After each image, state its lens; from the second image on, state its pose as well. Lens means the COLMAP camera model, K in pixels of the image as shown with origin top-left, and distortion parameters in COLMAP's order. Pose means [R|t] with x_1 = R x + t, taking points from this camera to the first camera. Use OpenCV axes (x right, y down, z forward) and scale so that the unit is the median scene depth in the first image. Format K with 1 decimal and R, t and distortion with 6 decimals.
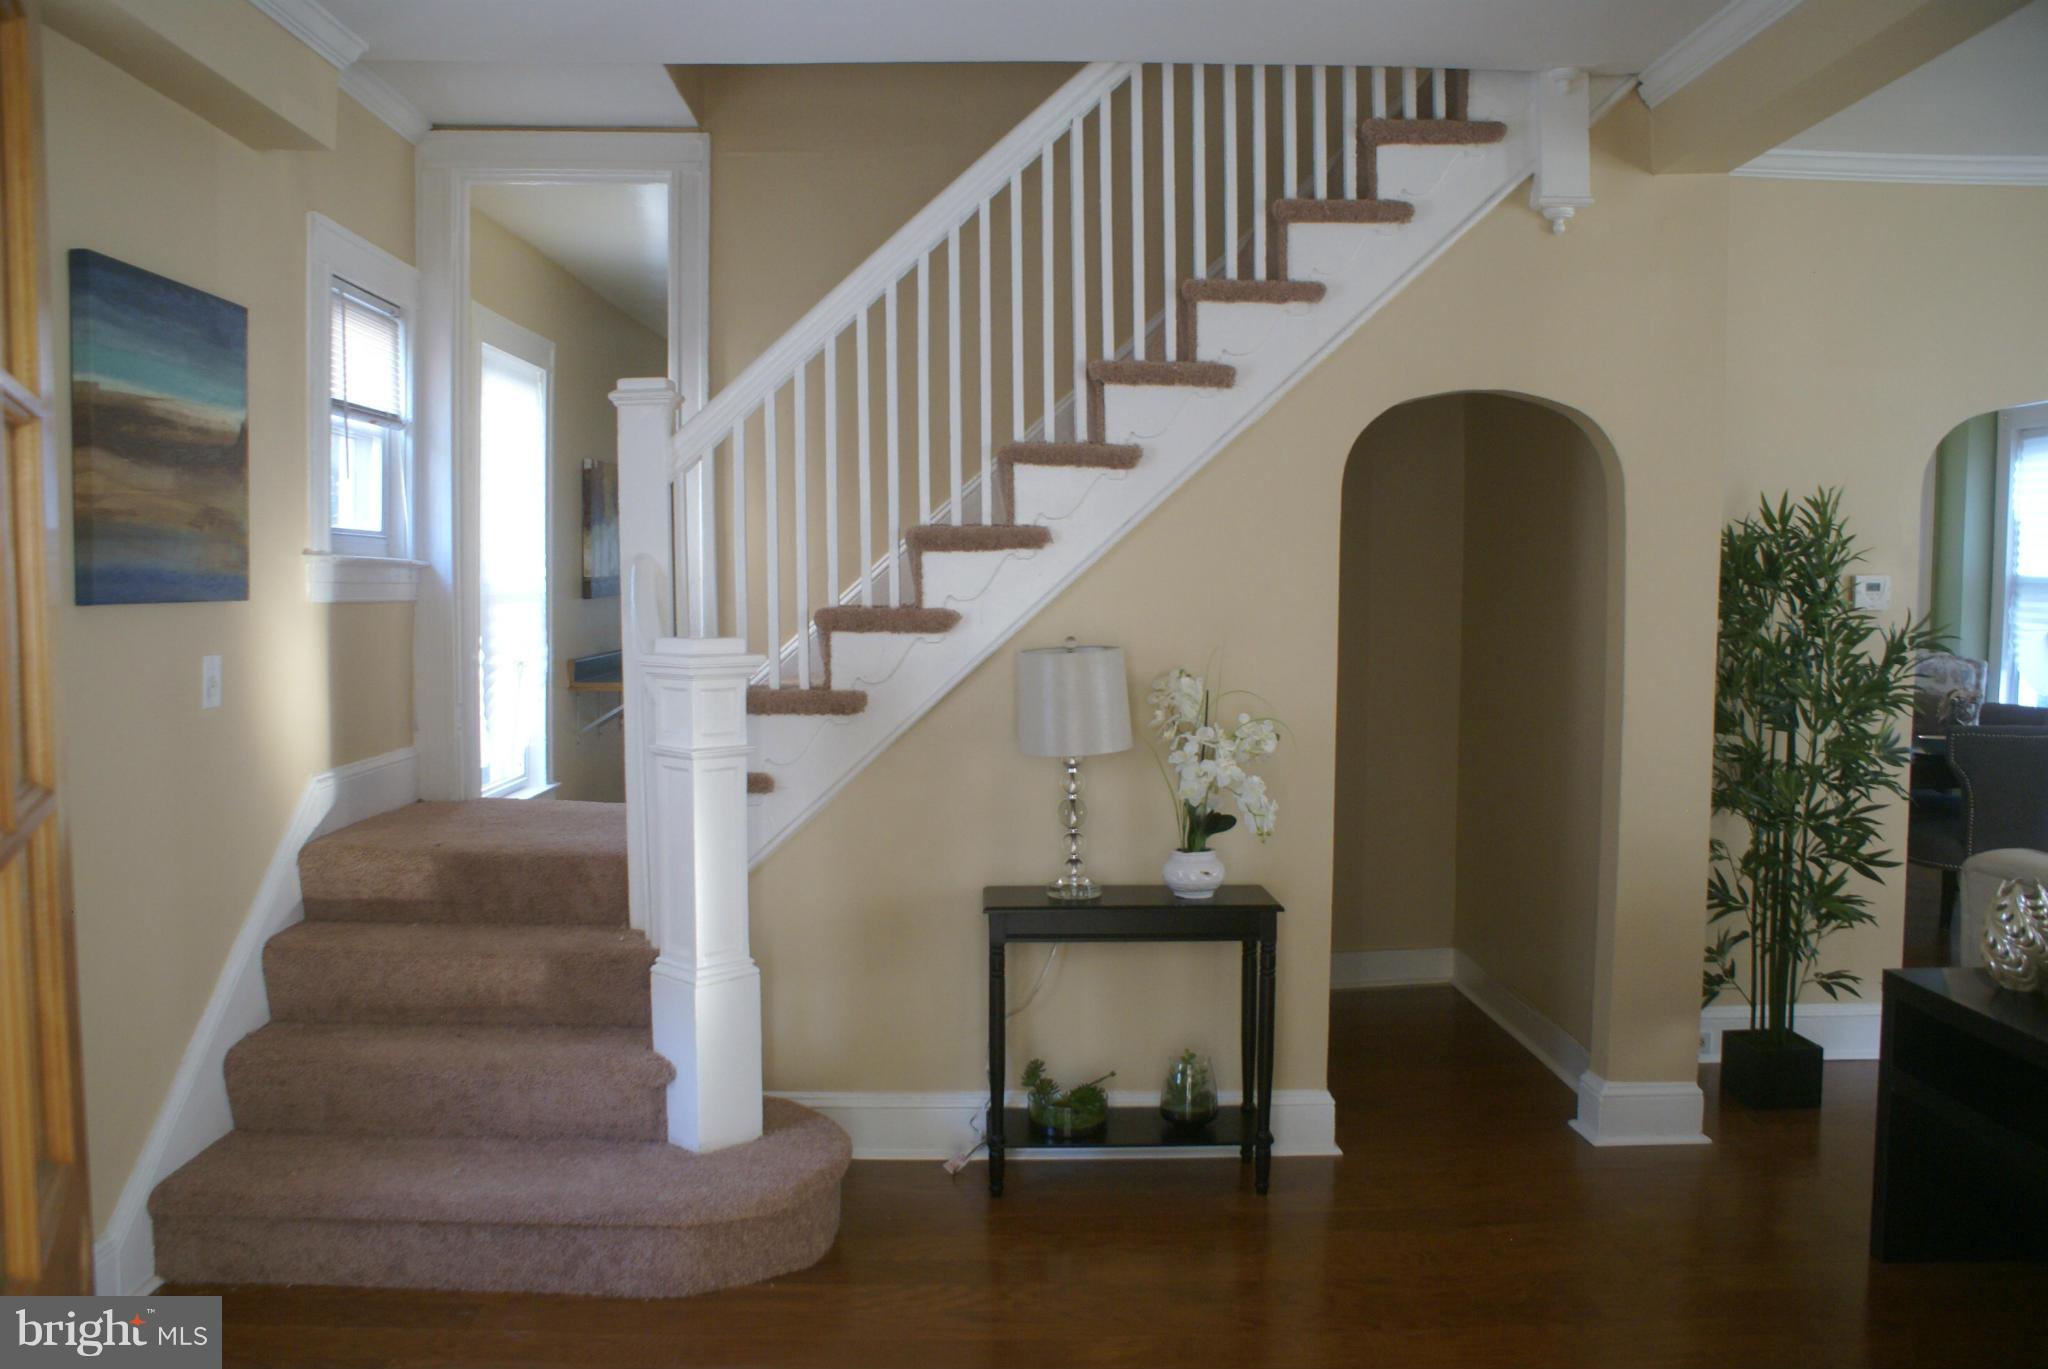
lens RADIAL K [[1617.9, 0, 1025.6], [0, 1617.9, 691.4], [0, 0, 1]] dist [-0.133743, 0.050660]
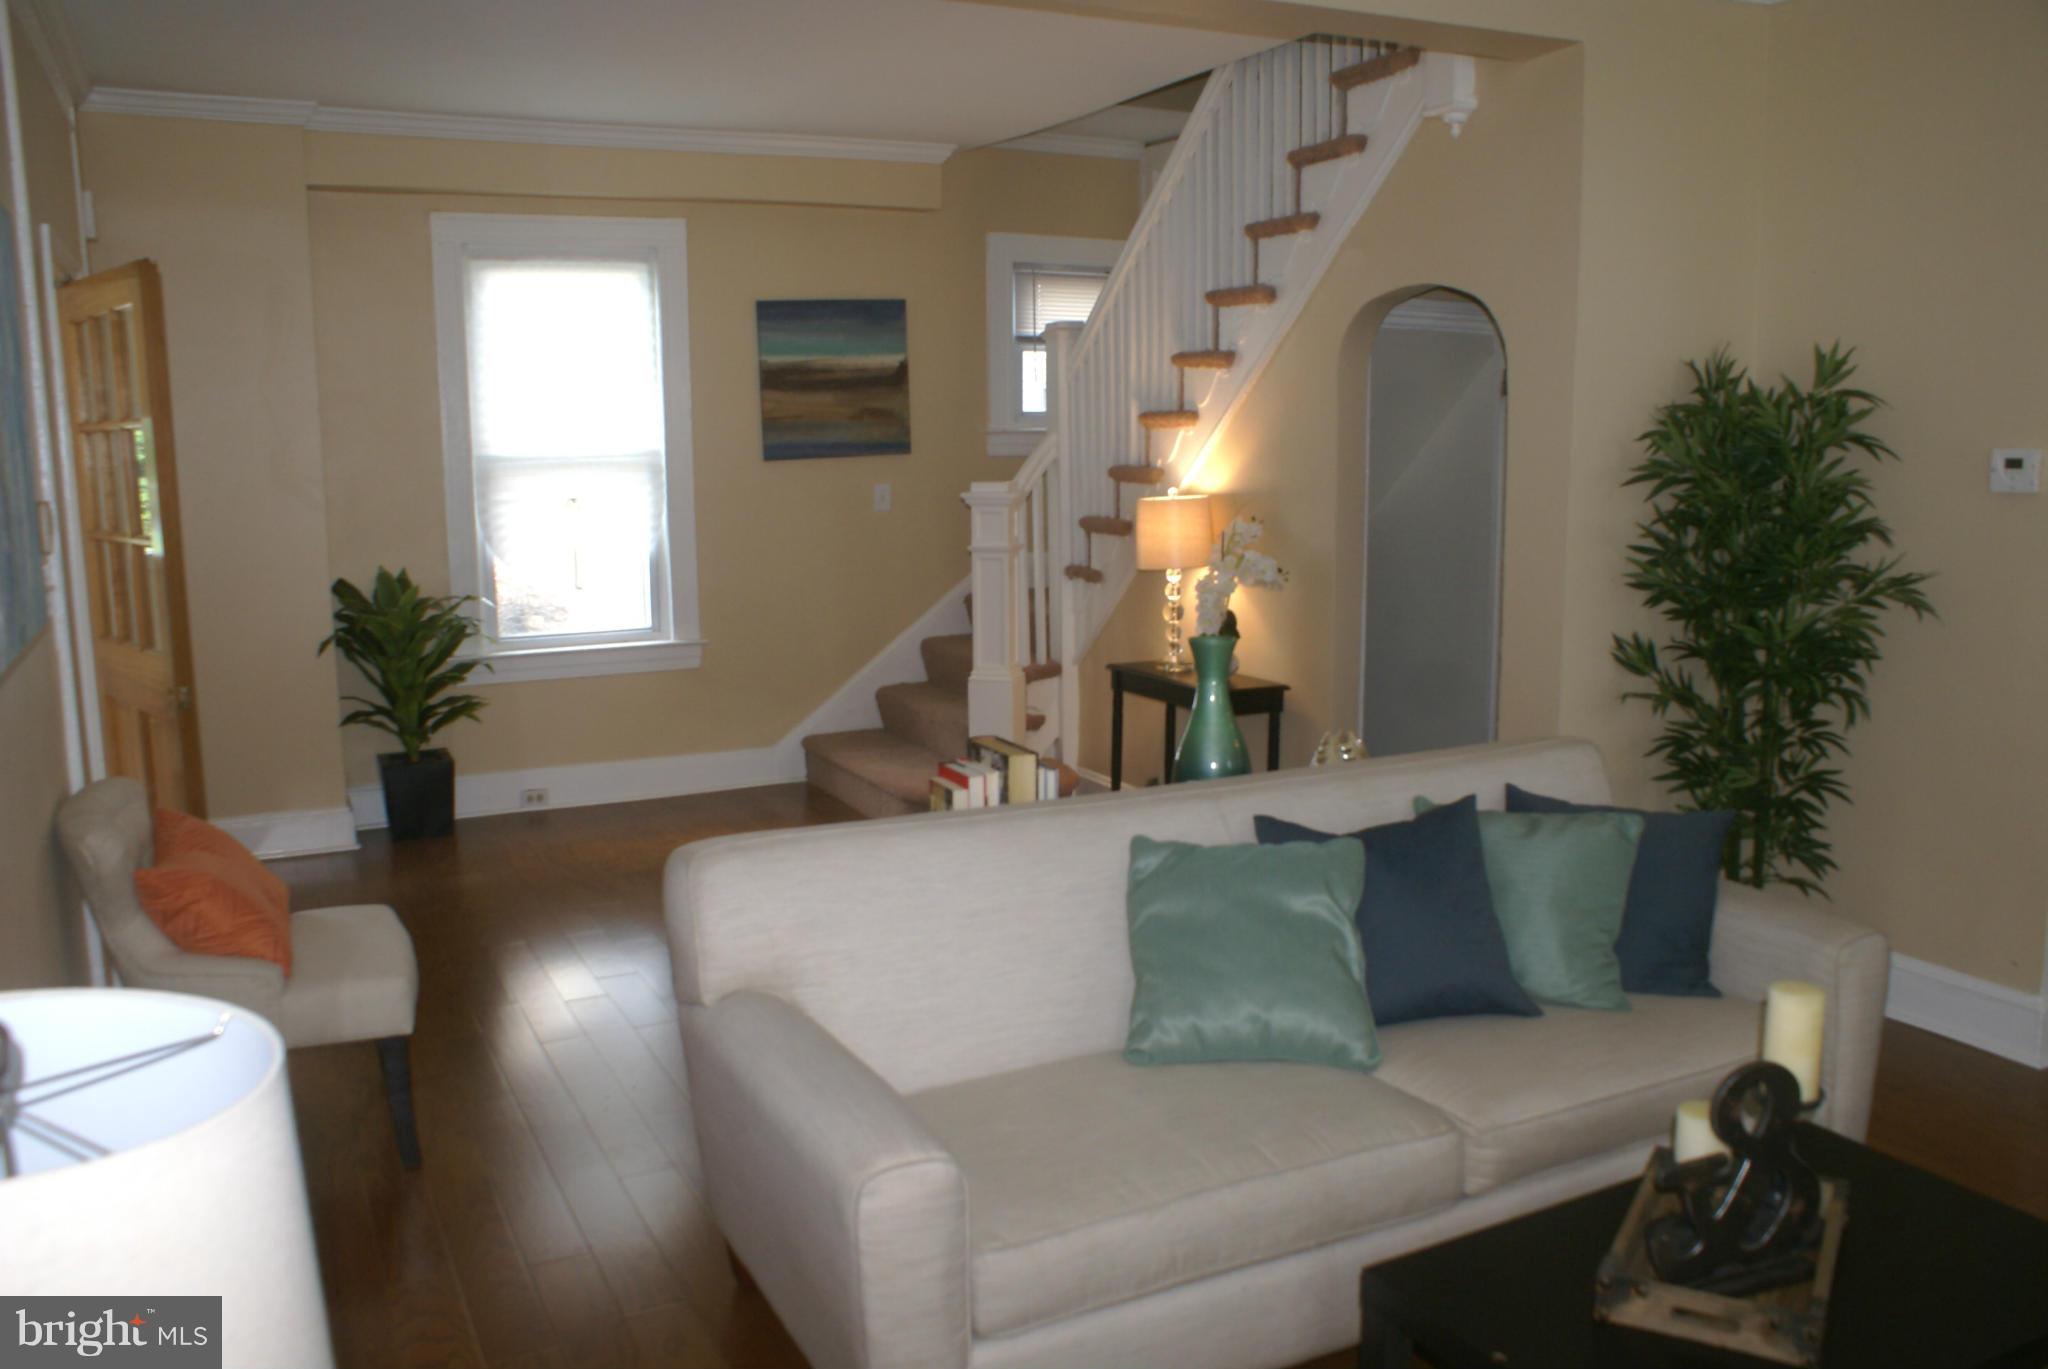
lens RADIAL K [[1617.9, 0, 1024.7], [0, 1617.9, 674.8], [0, 0, 1]] dist [-0.133743, 0.050660]
pose [[0.439539, 0.132000, -0.888472, 1.249018], [-0.049037, 0.991194, 0.123002, -0.039681], [0.896884, -0.010496, 0.442141, 0.240853]]
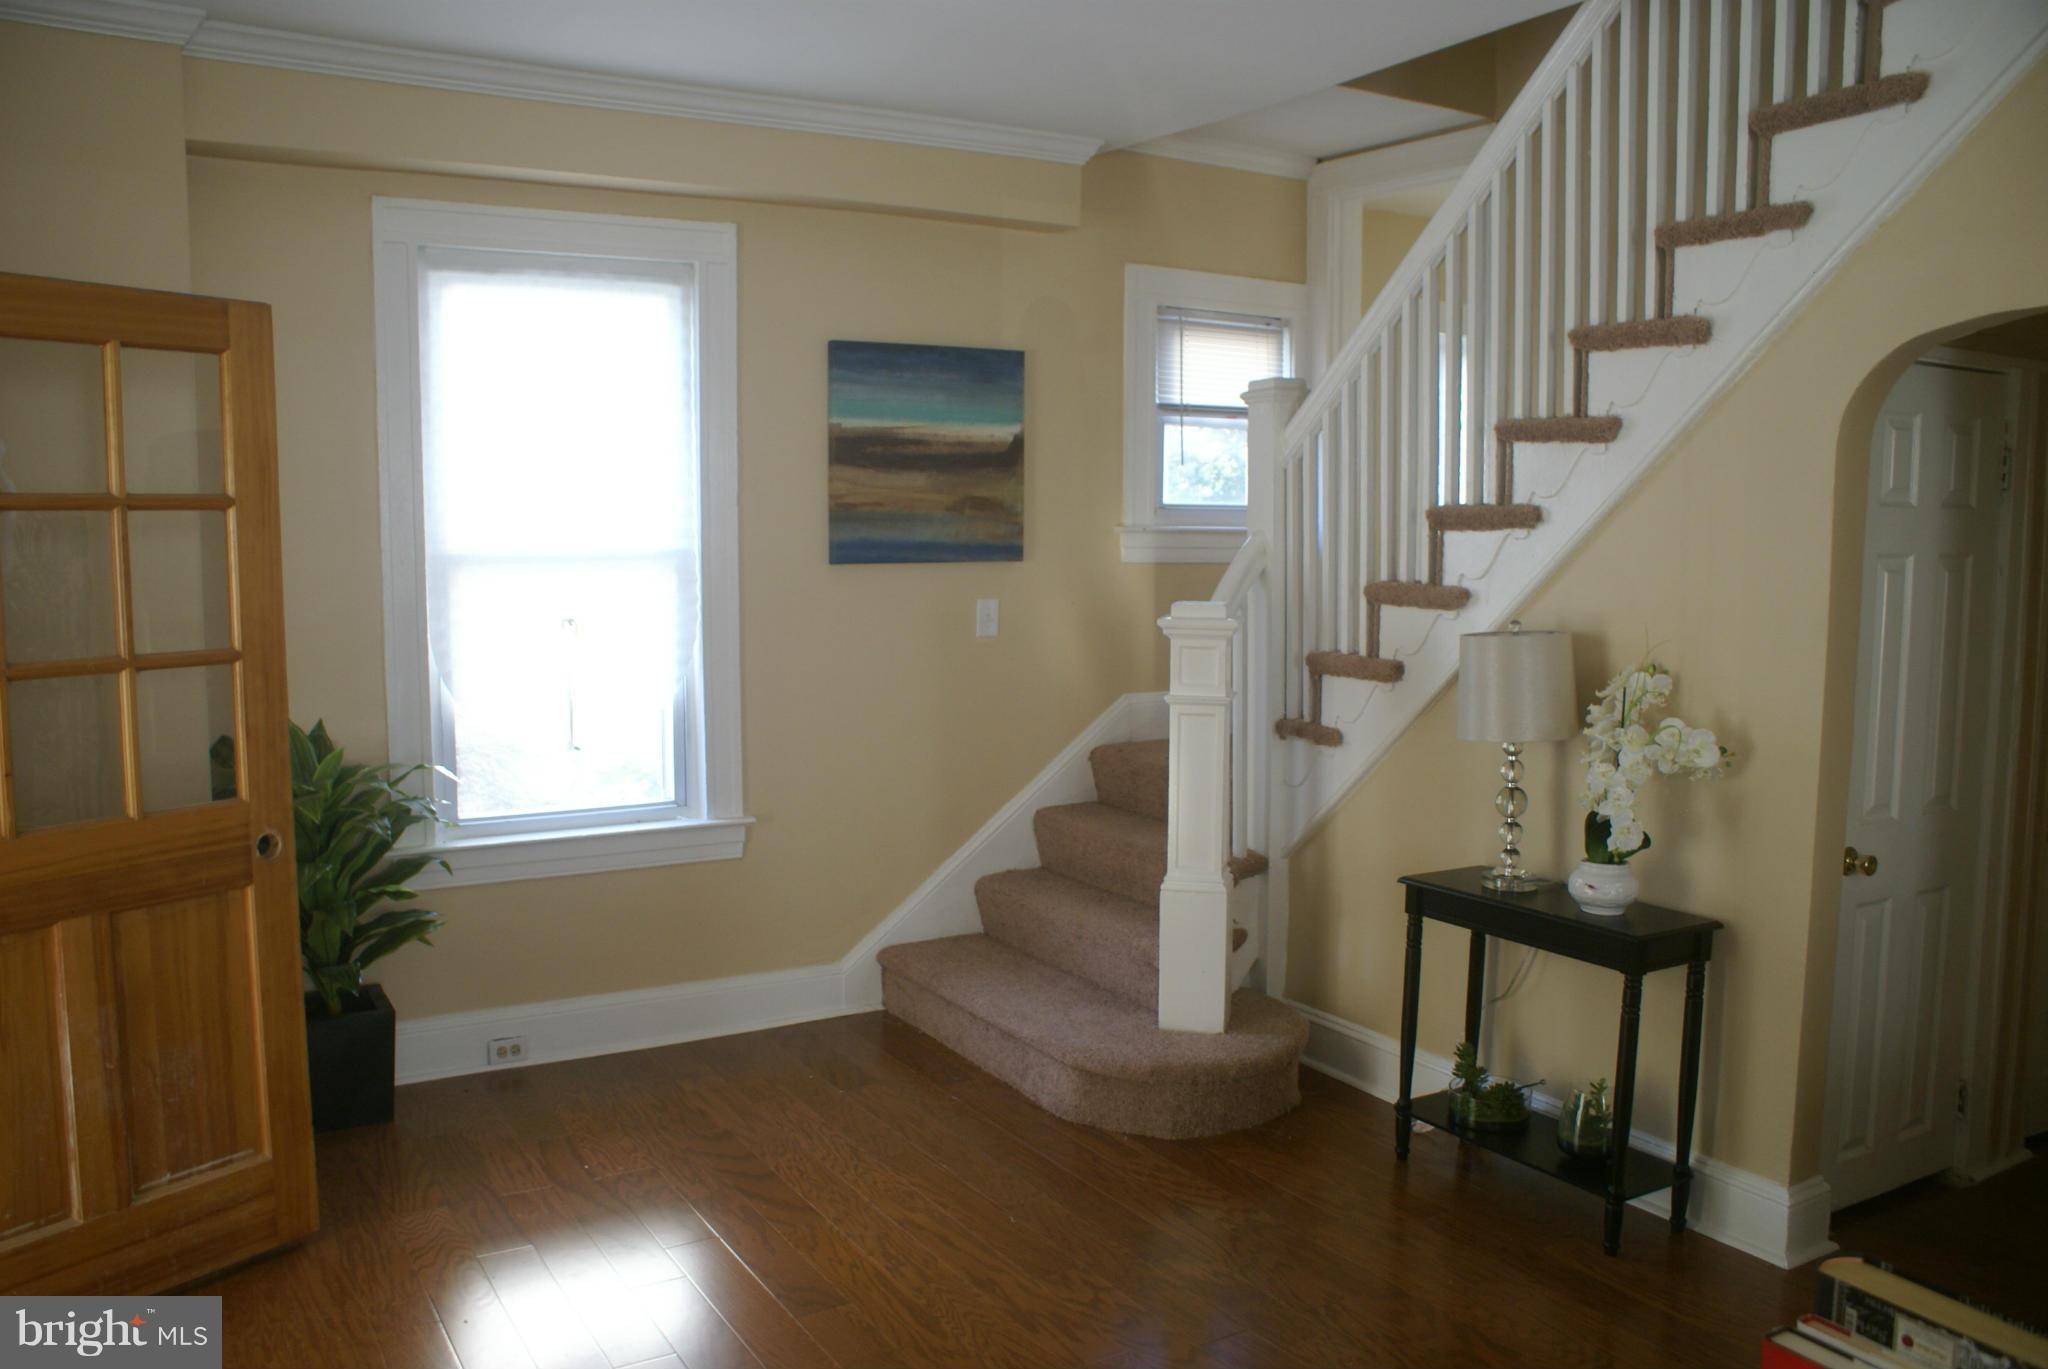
lens RADIAL K [[1617.9, 0, 1024.4], [0, 1617.9, 691.2], [0, 0, 1]] dist [-0.133743, 0.050660]
pose [[0.496443, 0.089134, -0.863481, 0.705113], [-0.058745, 0.995884, 0.069026, -0.039653], [0.866079, 0.016458, 0.499635, 0.265902]]
